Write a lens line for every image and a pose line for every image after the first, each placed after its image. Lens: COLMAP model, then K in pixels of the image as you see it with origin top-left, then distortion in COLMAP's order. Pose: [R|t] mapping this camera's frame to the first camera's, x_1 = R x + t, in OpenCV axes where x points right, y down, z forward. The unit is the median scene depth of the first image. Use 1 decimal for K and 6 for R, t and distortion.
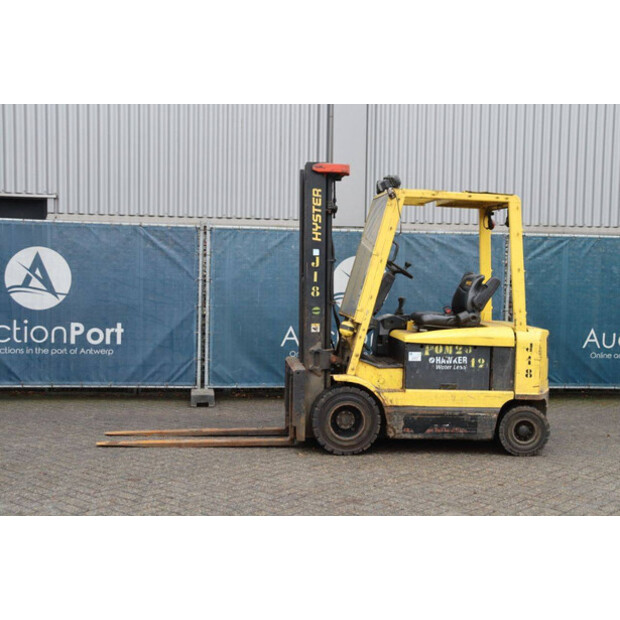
lens RADIAL K [[871.6, 0, 310.0], [0, 871.6, 310.0], [0, 0, 1]] dist [0.044582, 0.093262]
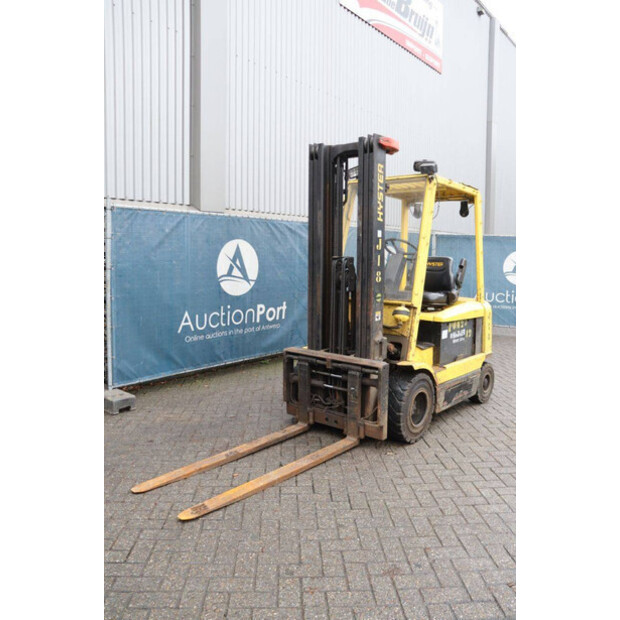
lens RADIAL K [[513.9, 0, 310.0], [0, 513.9, 310.0], [0, 0, 1]] dist [-0.168450, 0.142771]
pose [[0.726675, -0.084188, 0.681803, -0.416661], [0.037442, 0.995841, 0.083059, -0.033778], [-0.685960, -0.034829, 0.726805, 0.657904]]
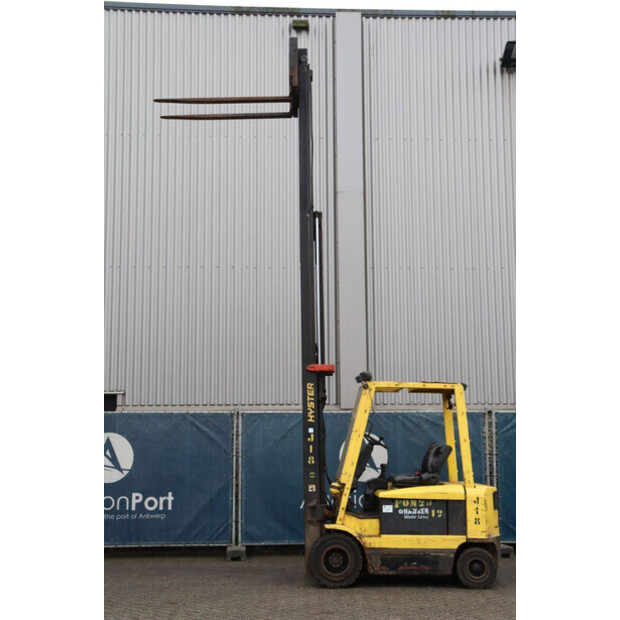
lens RADIAL K [[893.2, 0, 310.0], [0, 893.2, 310.0], [0, 0, 1]] dist [0.080113, 0.035987]
pose [[0.996213, -0.037892, -0.078260, 0.120069], [0.021450, 0.979331, -0.201121, 0.029244], [0.084264, 0.198681, 0.976435, -0.380966]]
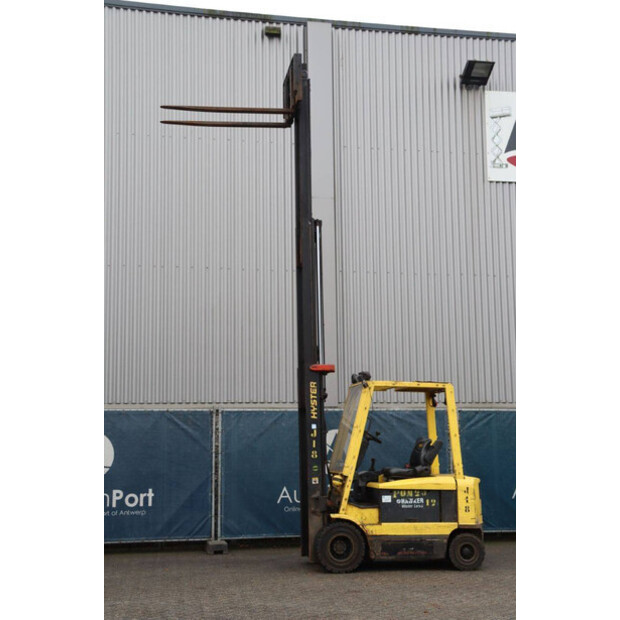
lens RADIAL K [[946.2, 0, 310.0], [0, 946.2, 310.0], [0, 0, 1]] dist [0.116046, 0.007435]
pose [[0.997247, -0.020660, 0.071218, -0.105839], [0.034047, 0.980759, -0.192228, 0.044825], [-0.065876, 0.194124, 0.978763, -0.552771]]
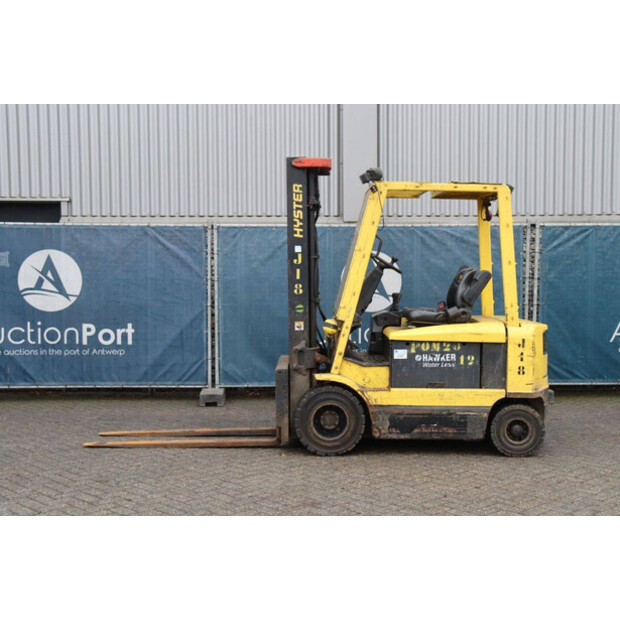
lens RADIAL K [[871.6, 0, 310.0], [0, 871.6, 310.0], [0, 0, 1]] dist [0.044582, 0.093262]
pose [[0.994827, -0.016394, -0.100255, 0.117344], [0.016863, 0.999850, 0.003837, -0.001207], [0.100178, -0.005507, 0.994954, 0.025543]]
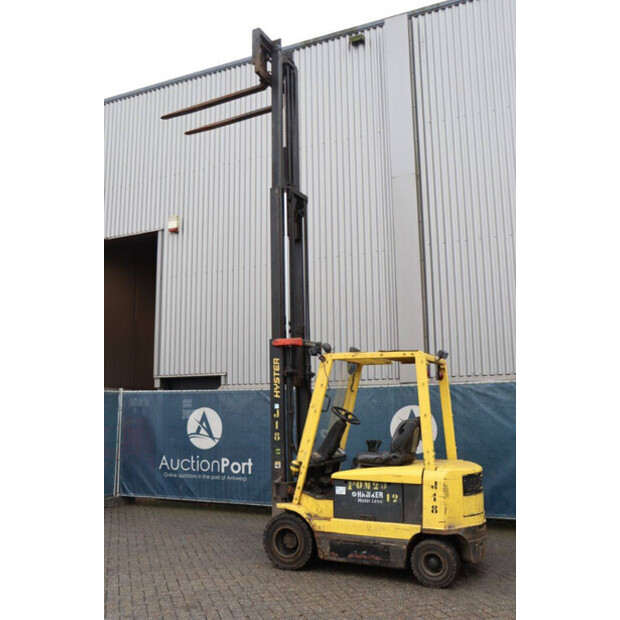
lens RADIAL K [[608.1, 0, 310.0], [0, 608.1, 310.0], [0, 0, 1]] dist [-0.087649, 0.033057]
pose [[0.845004, -0.118535, -0.521457, 0.543137], [0.000763, 0.975390, -0.220484, -0.005871], [0.534759, 0.185913, 0.824299, 0.244941]]
